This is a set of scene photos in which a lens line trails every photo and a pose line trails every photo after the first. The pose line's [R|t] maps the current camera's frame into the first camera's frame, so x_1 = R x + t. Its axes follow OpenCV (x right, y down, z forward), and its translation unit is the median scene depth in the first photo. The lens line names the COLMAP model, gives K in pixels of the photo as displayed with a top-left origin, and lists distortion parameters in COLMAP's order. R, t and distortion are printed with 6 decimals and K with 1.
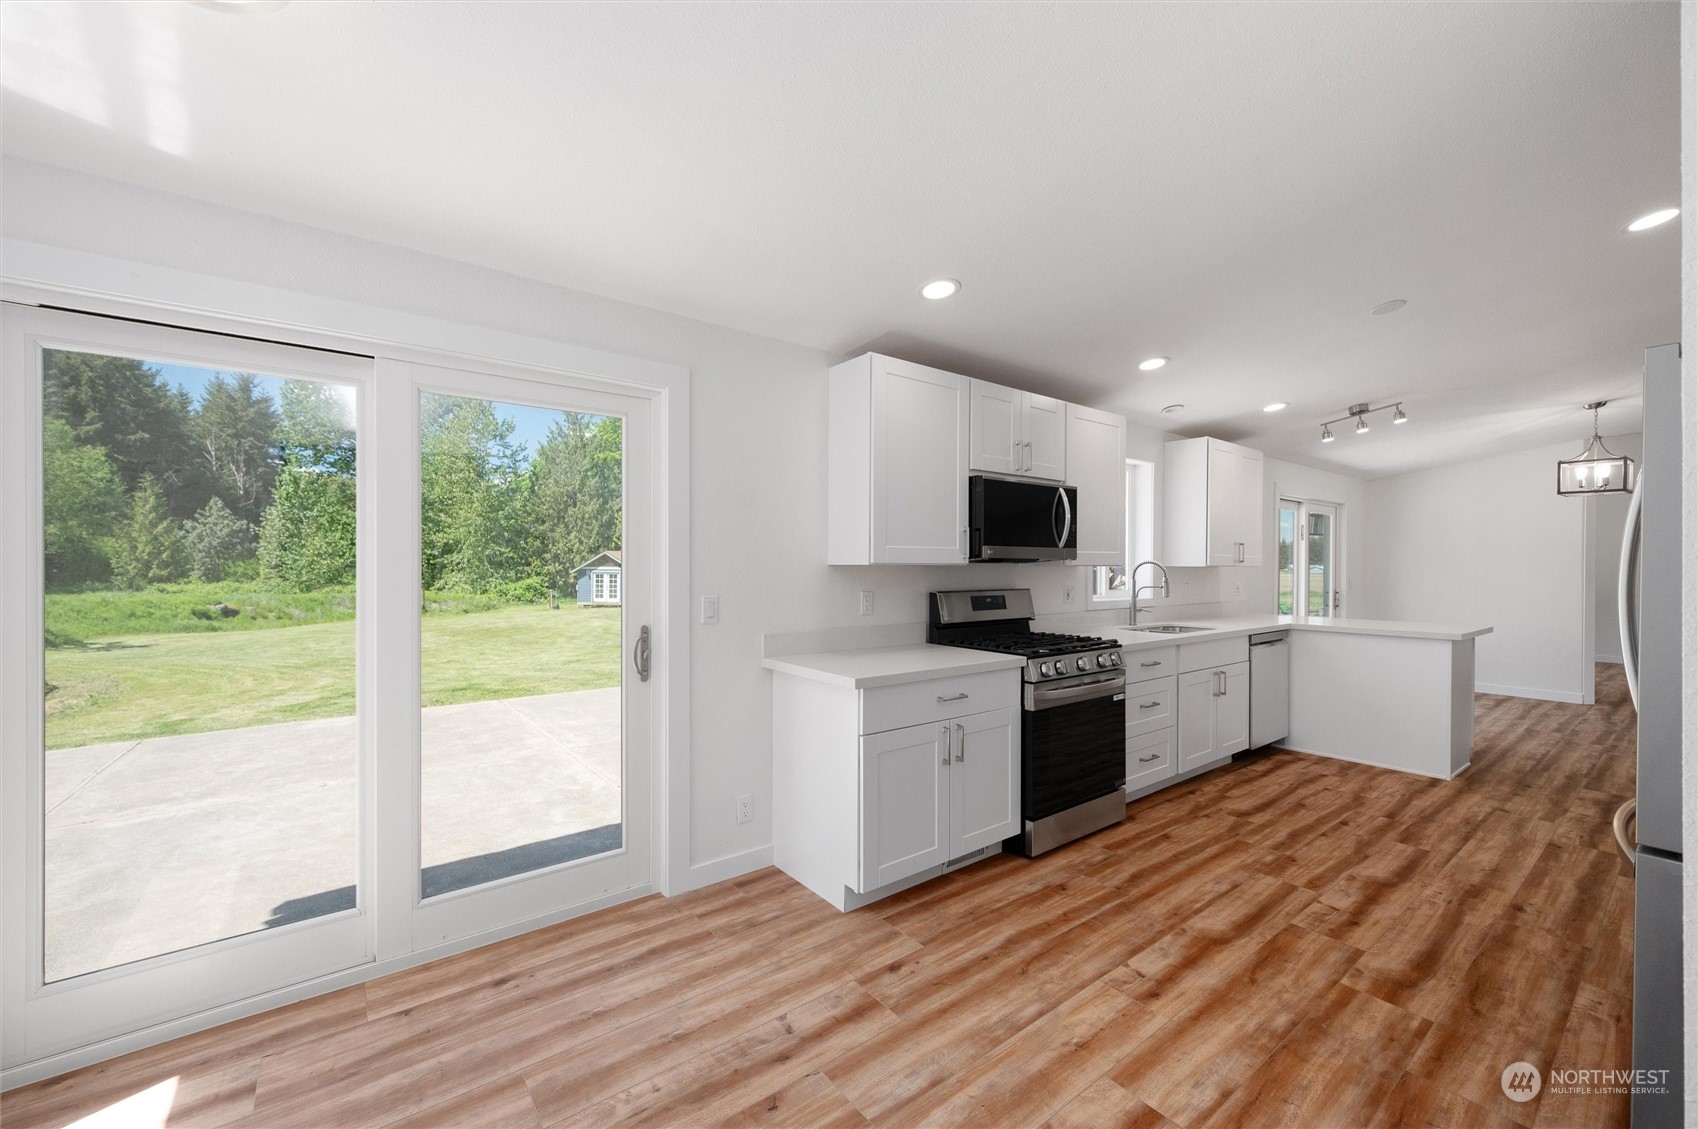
lens RADIAL K [[657.4, 0, 845.9], [0, 657.4, 568.3], [0, 0, 1]] dist [-0.001649, -0.000436]
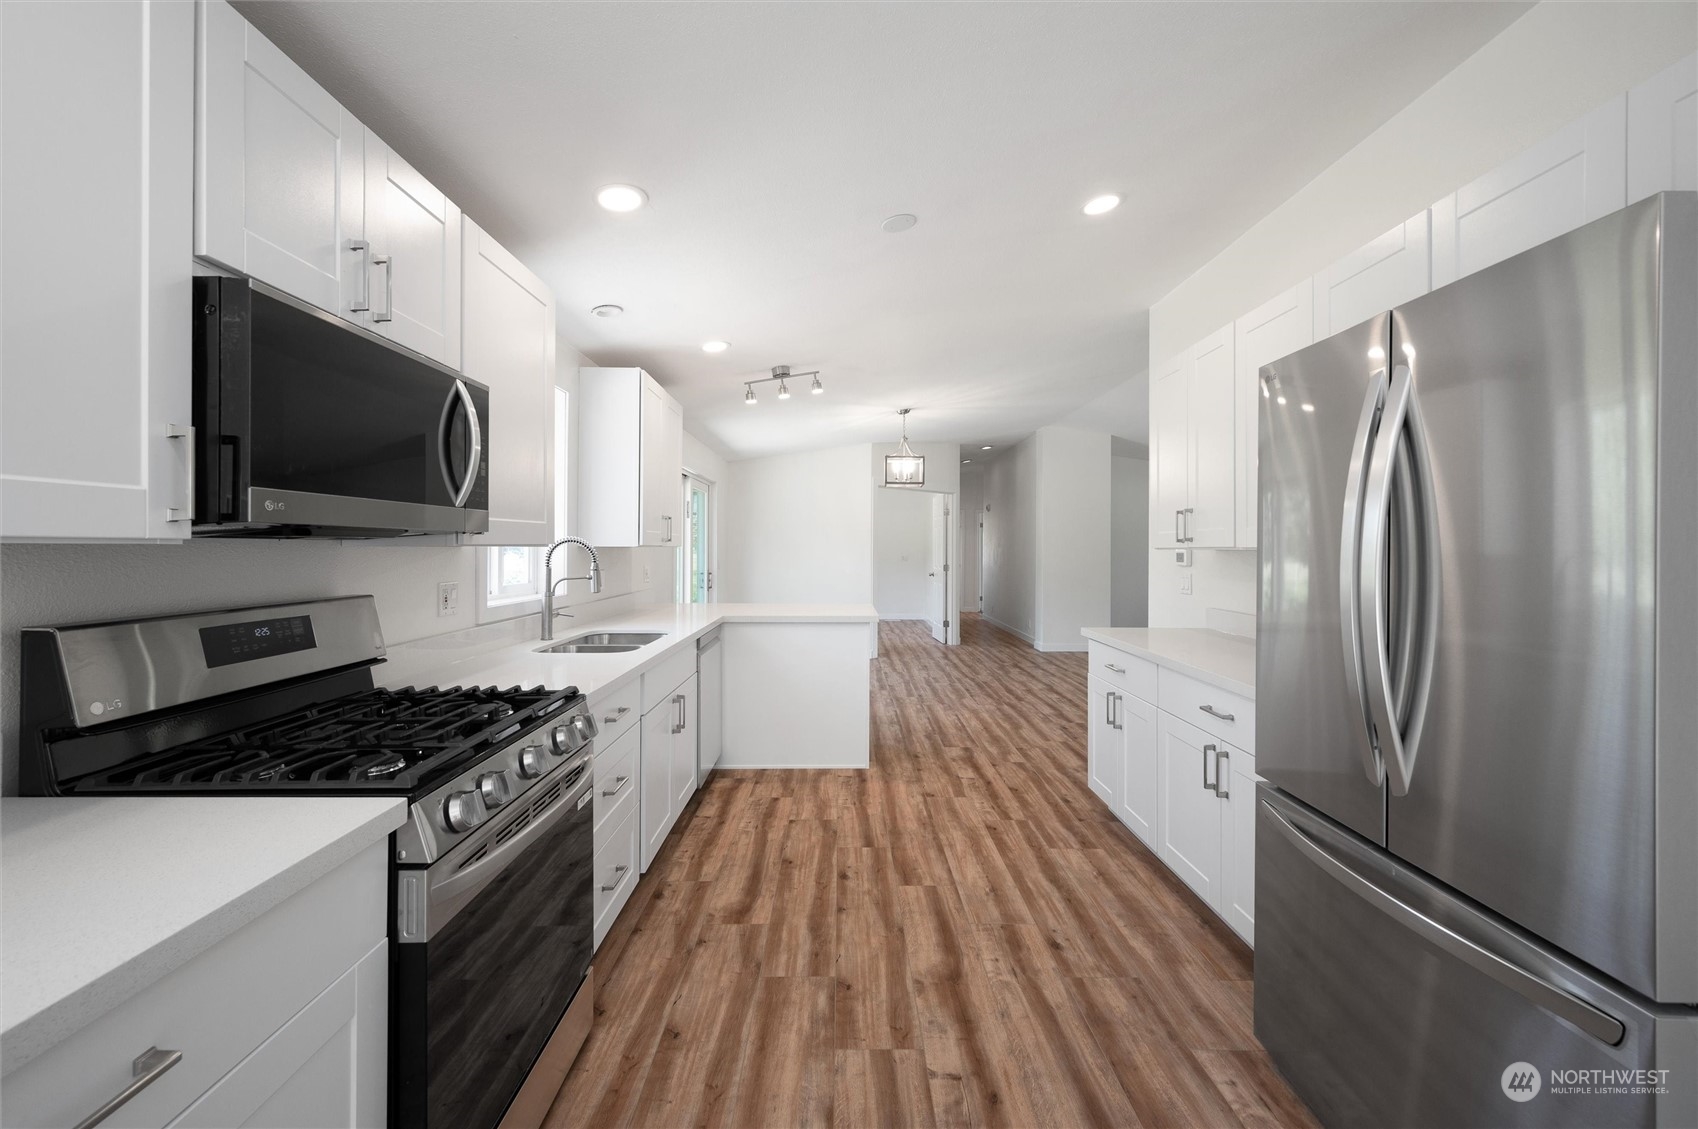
lens RADIAL K [[695.0, 0, 847.0], [0, 695.0, 543.7], [0, 0, 1]] dist [0.003842, 0.000330]
pose [[0.594778, 0.002423, 0.803886, 0.094842], [0.002249, 0.999987, -0.004678, -0.002521], [-0.803887, 0.004590, 0.594764, 0.495532]]
